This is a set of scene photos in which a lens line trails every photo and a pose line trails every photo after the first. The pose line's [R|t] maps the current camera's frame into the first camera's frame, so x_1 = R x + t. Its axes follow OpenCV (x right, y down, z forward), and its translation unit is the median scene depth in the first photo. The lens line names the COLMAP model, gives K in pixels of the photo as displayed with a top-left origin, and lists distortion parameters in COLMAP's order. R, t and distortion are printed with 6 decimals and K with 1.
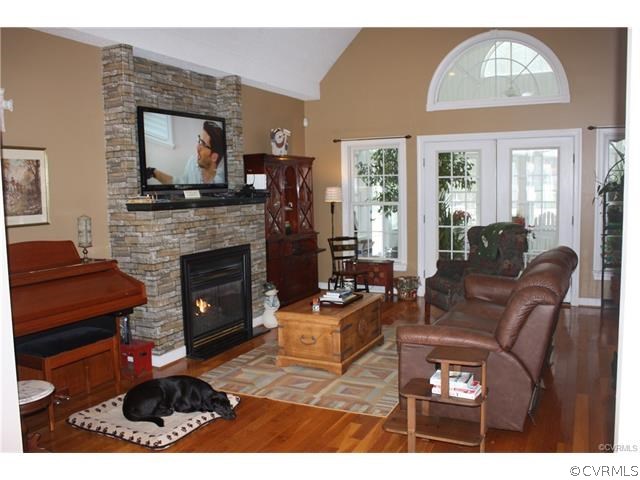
lens RADIAL K [[563.0, 0, 319.5], [0, 563.0, 238.5], [0, 0, 1]] dist [-0.125038, 0.066315]
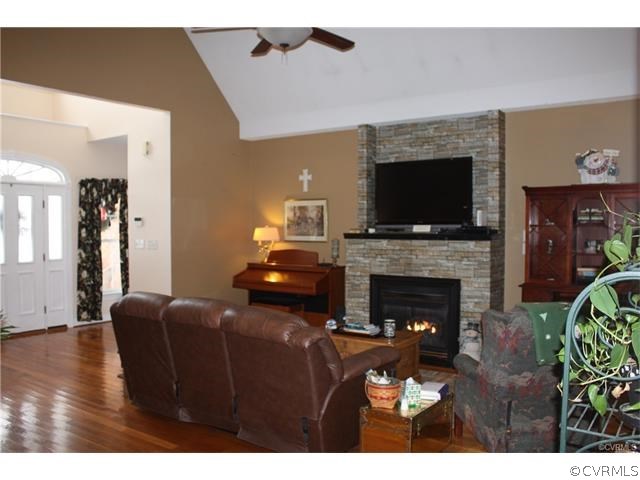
lens RADIAL K [[563.0, 0, 320.6], [0, 563.0, 238.9], [0, 0, 1]] dist [-0.125038, 0.066315]
pose [[-0.157619, 0.049539, -0.986257, 0.878938], [-0.083717, 0.994475, 0.063331, -0.102928], [0.983945, 0.092549, -0.152601, 0.873419]]
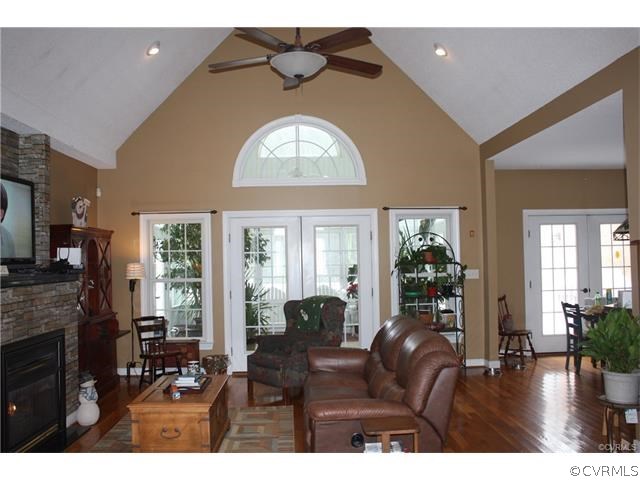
lens RADIAL K [[563.0, 0, 320.5], [0, 563.0, 244.8], [0, 0, 1]] dist [-0.125038, 0.066315]
pose [[0.883864, 0.013209, 0.467557, -0.166285], [0.046113, 0.992271, -0.115204, -0.002373], [-0.465465, 0.123385, 0.876424, 0.067262]]
